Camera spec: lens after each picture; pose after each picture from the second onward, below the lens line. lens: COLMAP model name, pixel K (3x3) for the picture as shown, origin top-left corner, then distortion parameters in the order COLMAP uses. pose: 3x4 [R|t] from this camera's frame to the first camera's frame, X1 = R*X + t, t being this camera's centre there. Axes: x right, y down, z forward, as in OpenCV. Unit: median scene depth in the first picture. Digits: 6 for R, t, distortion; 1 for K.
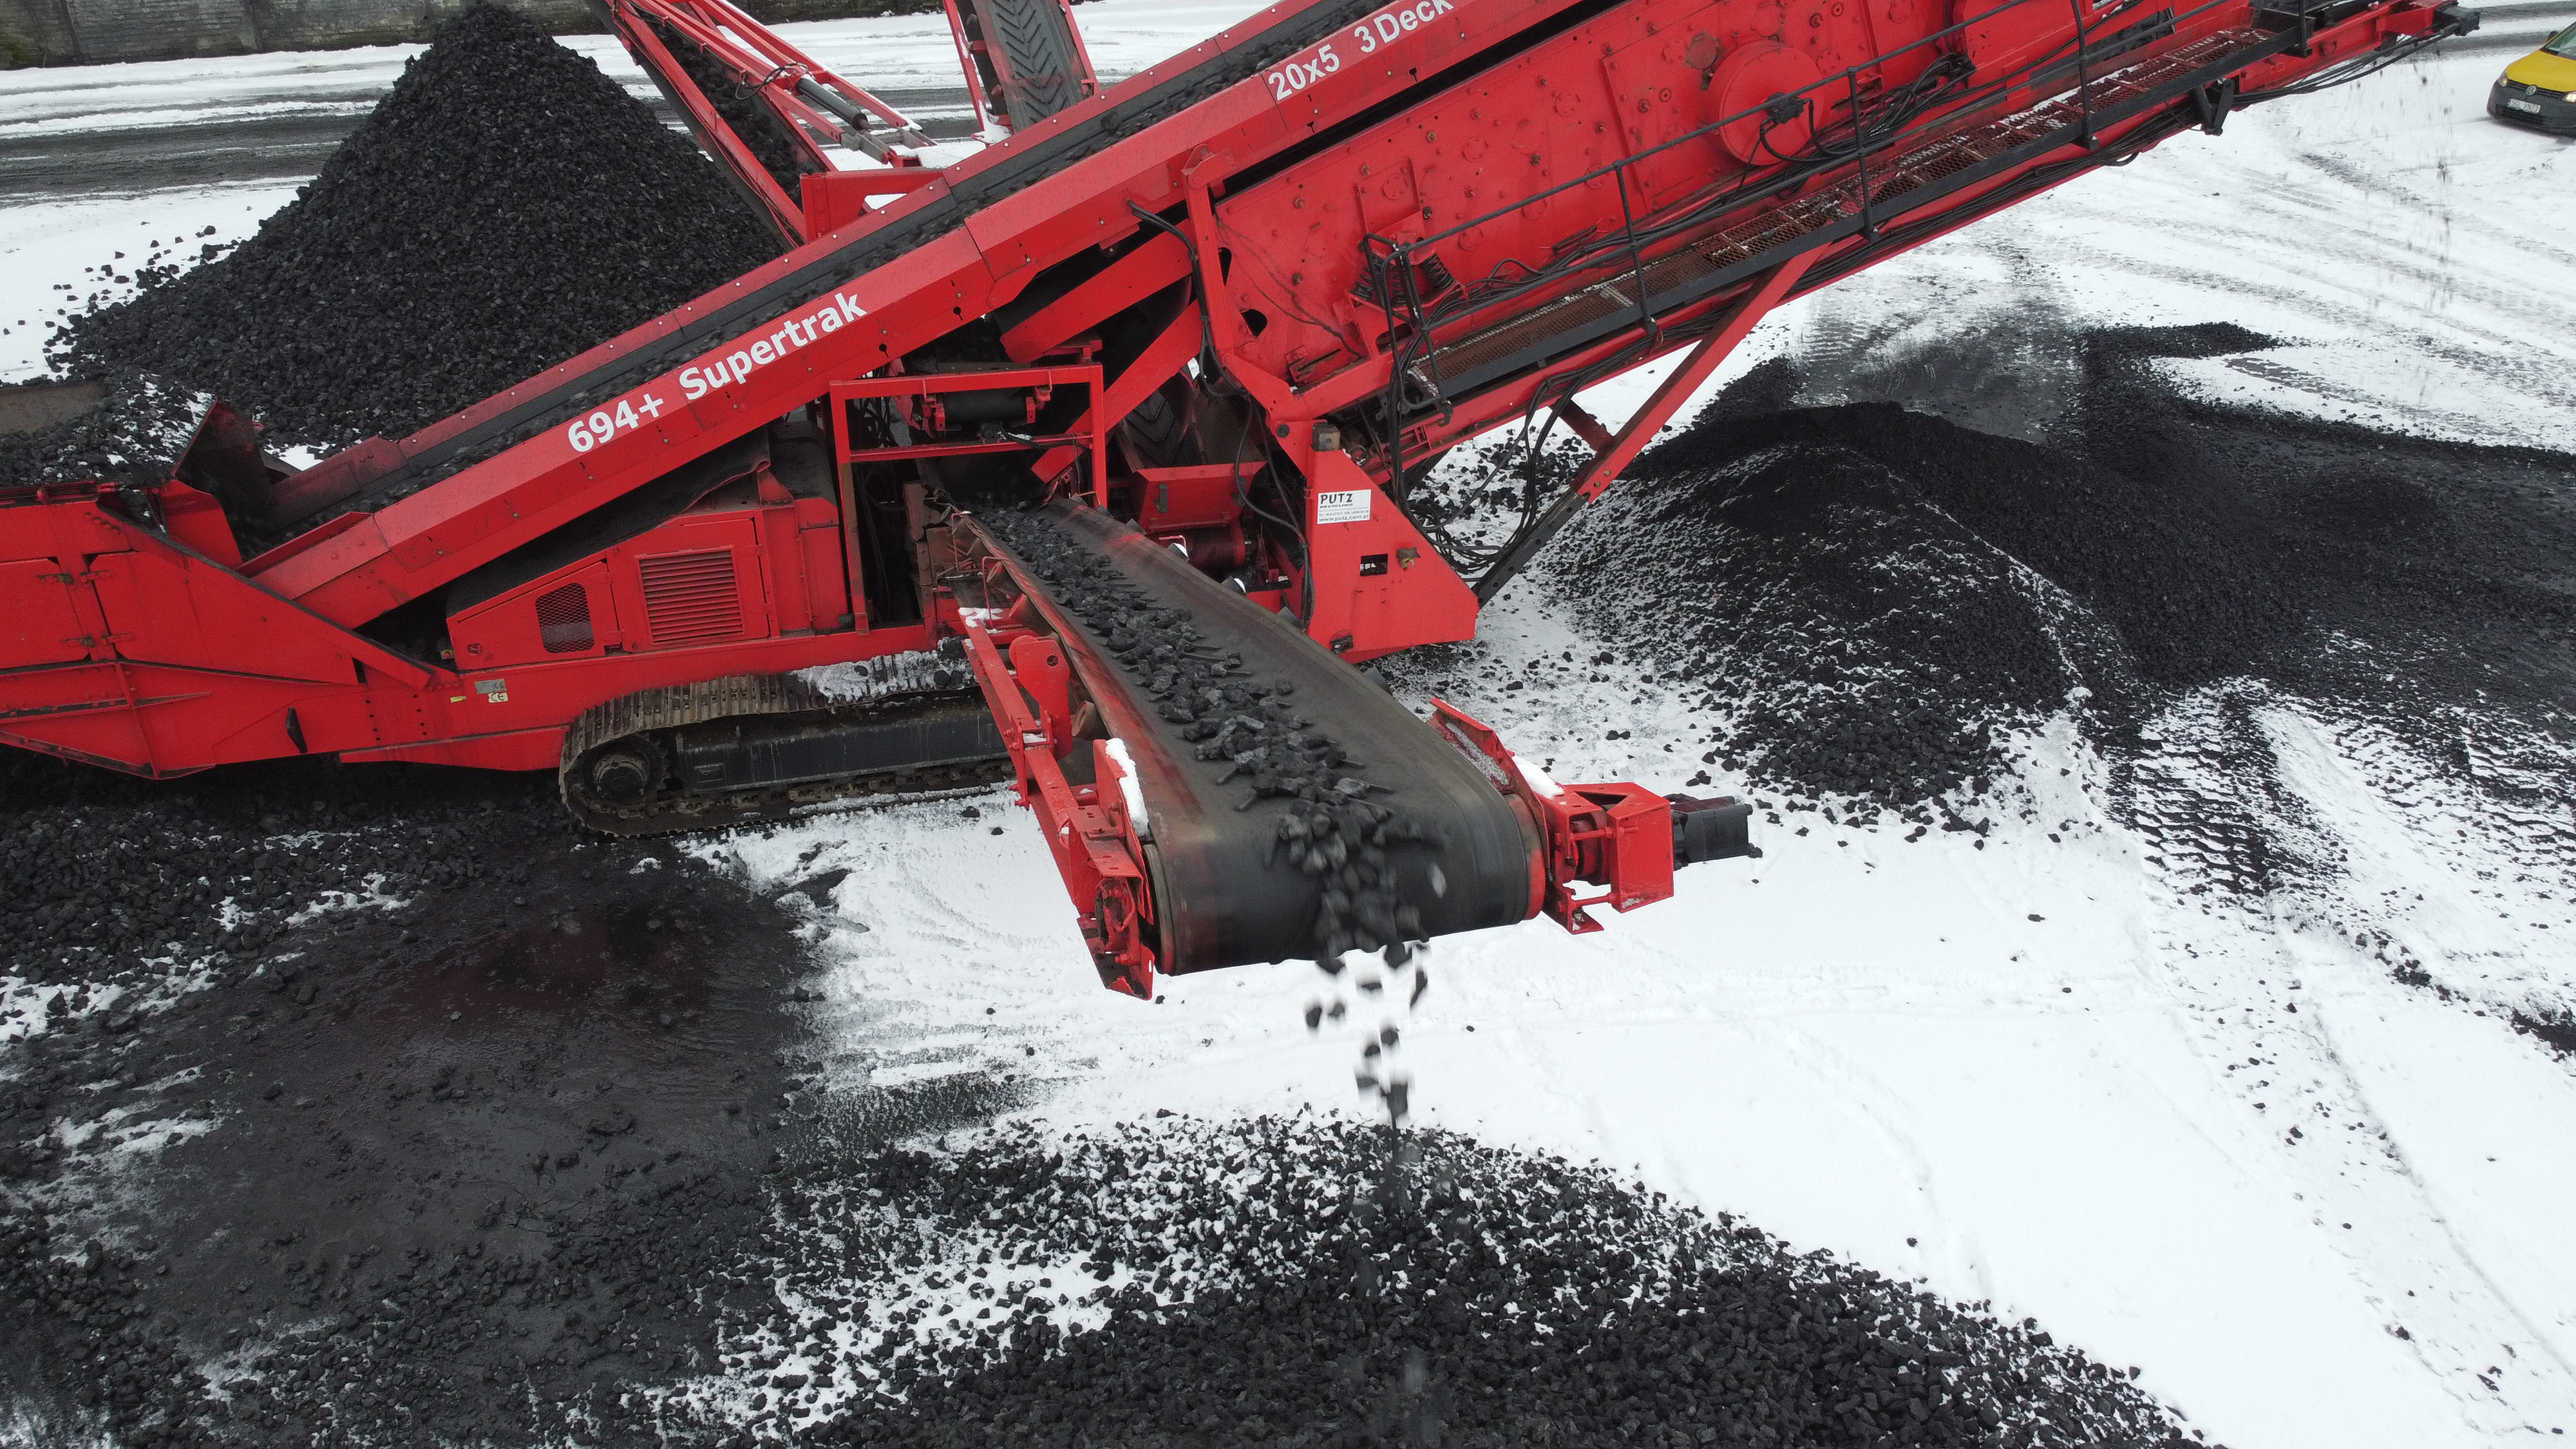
lens RADIAL K [[1972.2, 0, 1288.0], [0, 1972.2, 724.5], [0, 0, 1]] dist [0.002507, -0.005288]
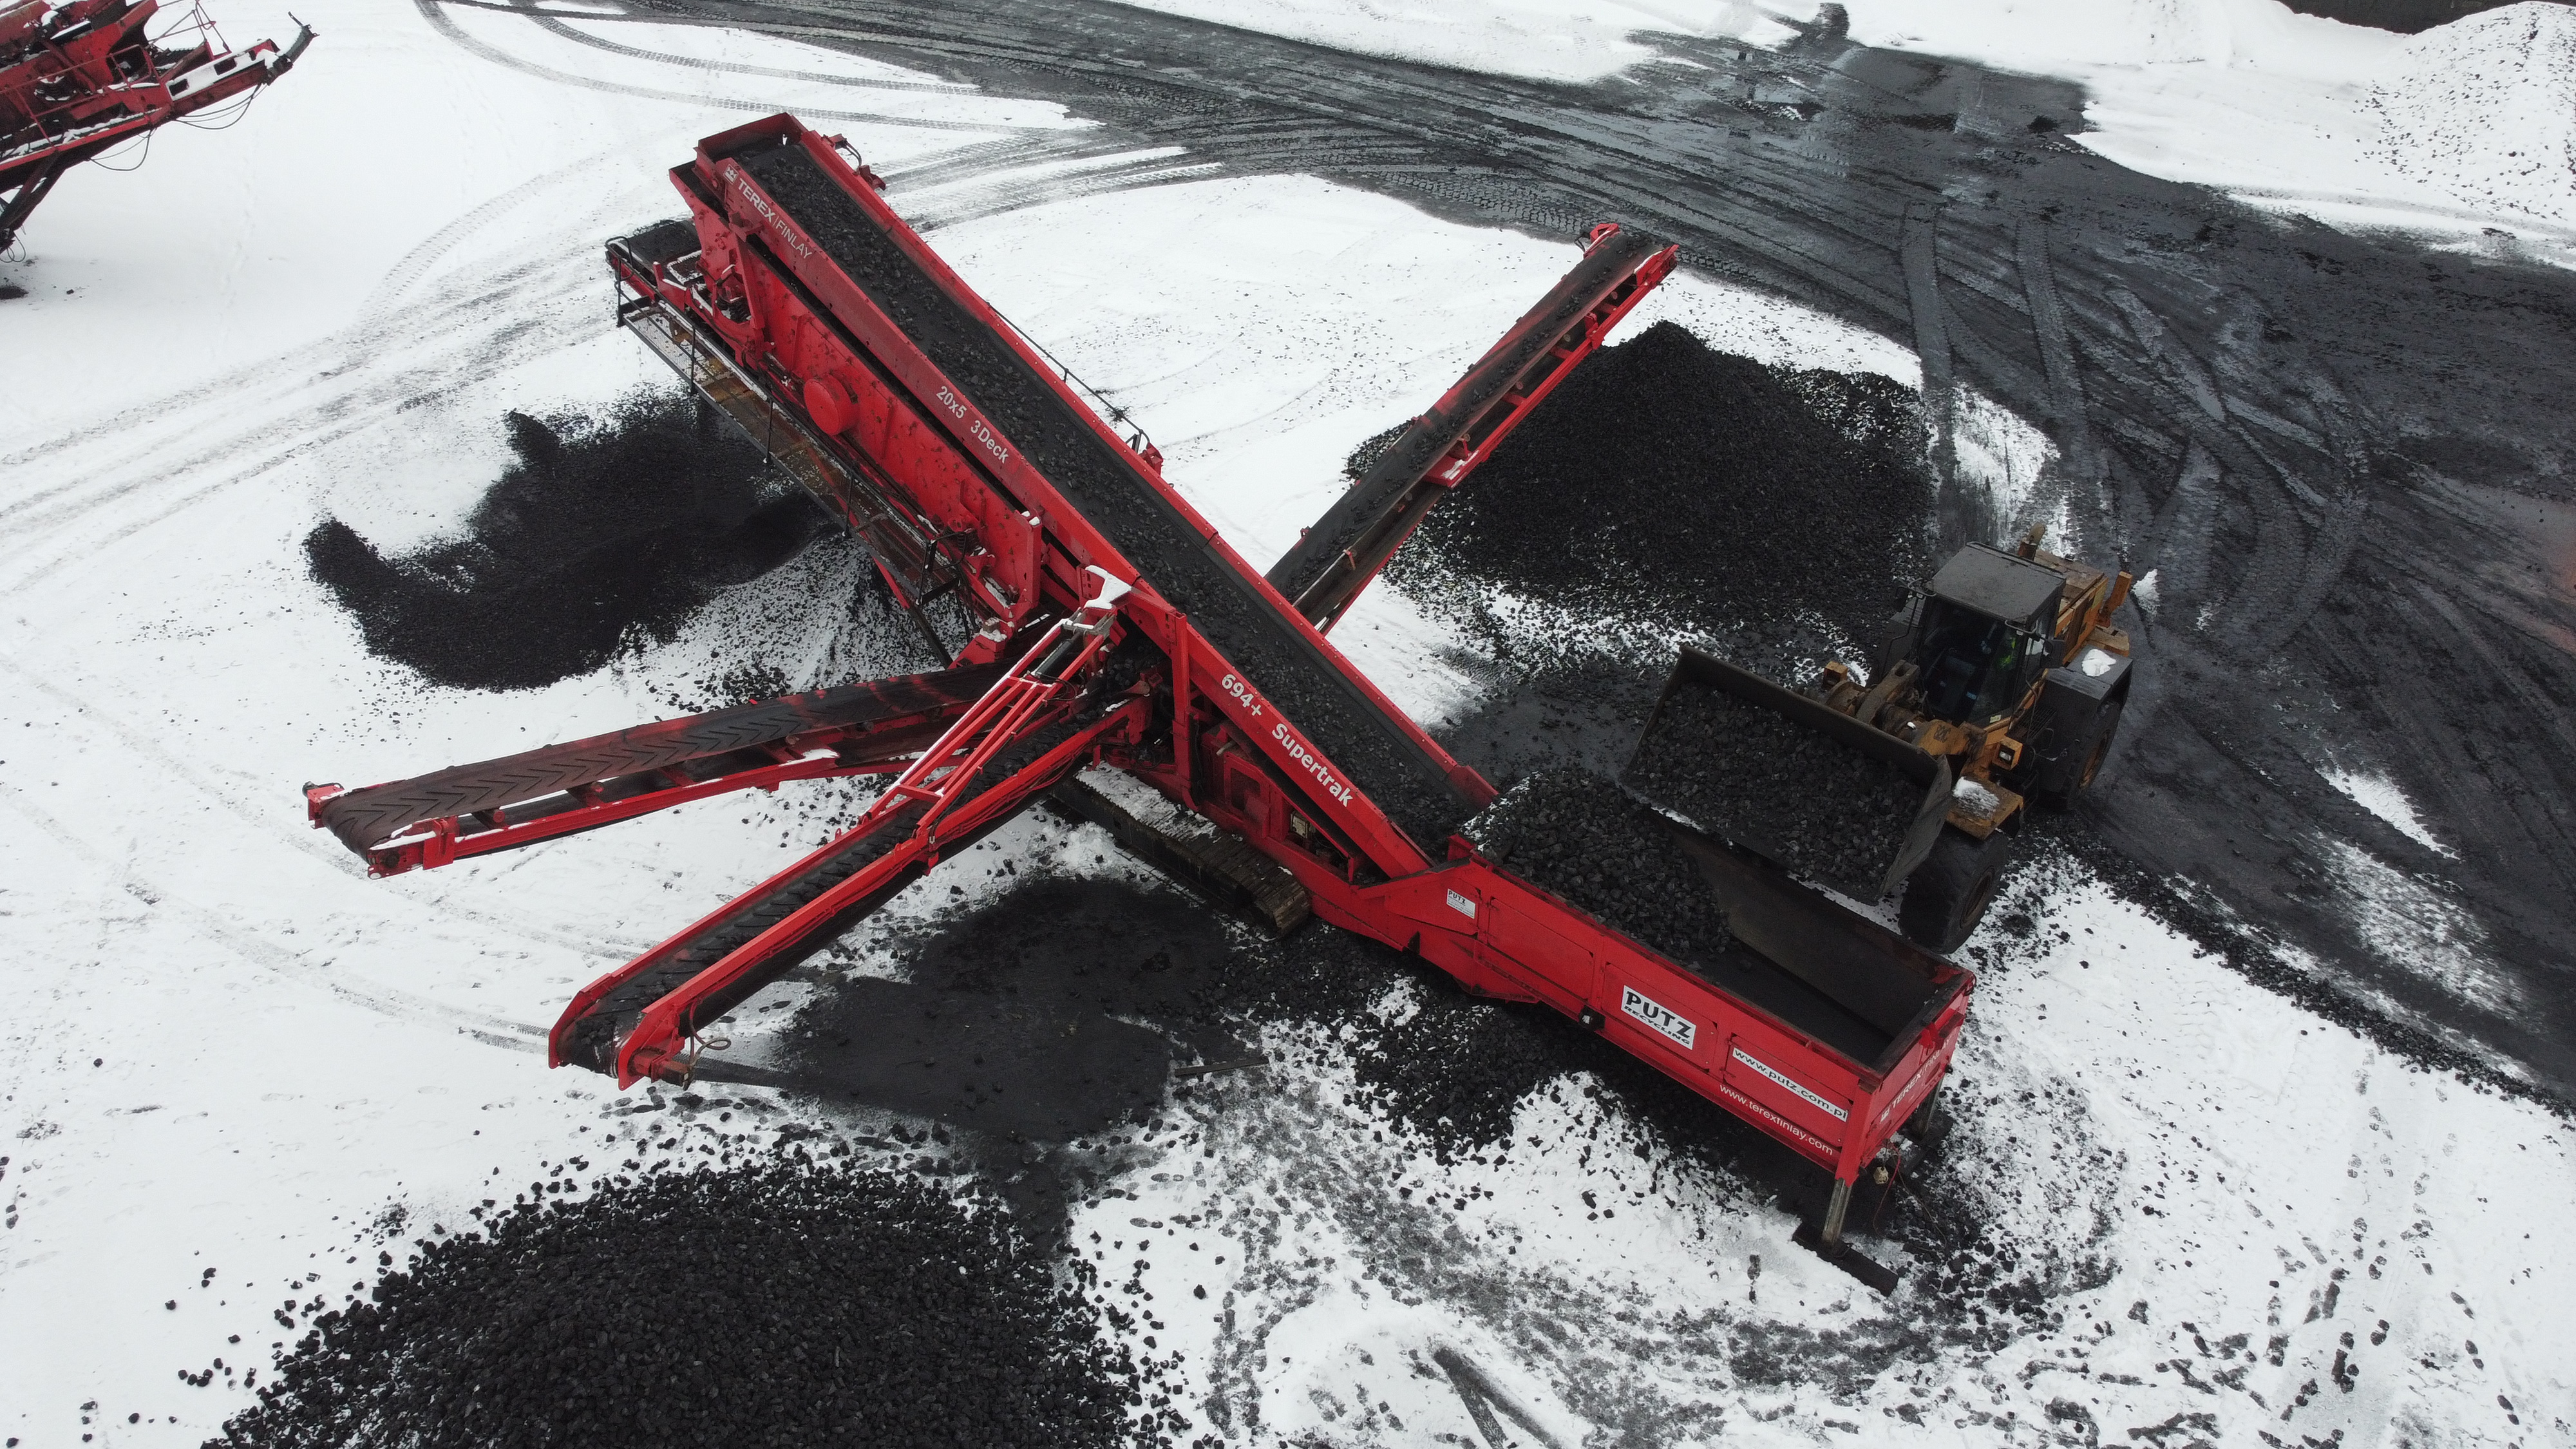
lens RADIAL K [[1924.8, 0, 1288.0], [0, 1924.8, 724.5], [0, 0, 1]] dist [-0.001970, -0.006217]
pose [[-0.540113, -0.517520, 0.663664, -1.383425], [0.414632, 0.522601, 0.744962, -1.368264], [-0.732364, 0.677541, -0.067684, 1.075507]]
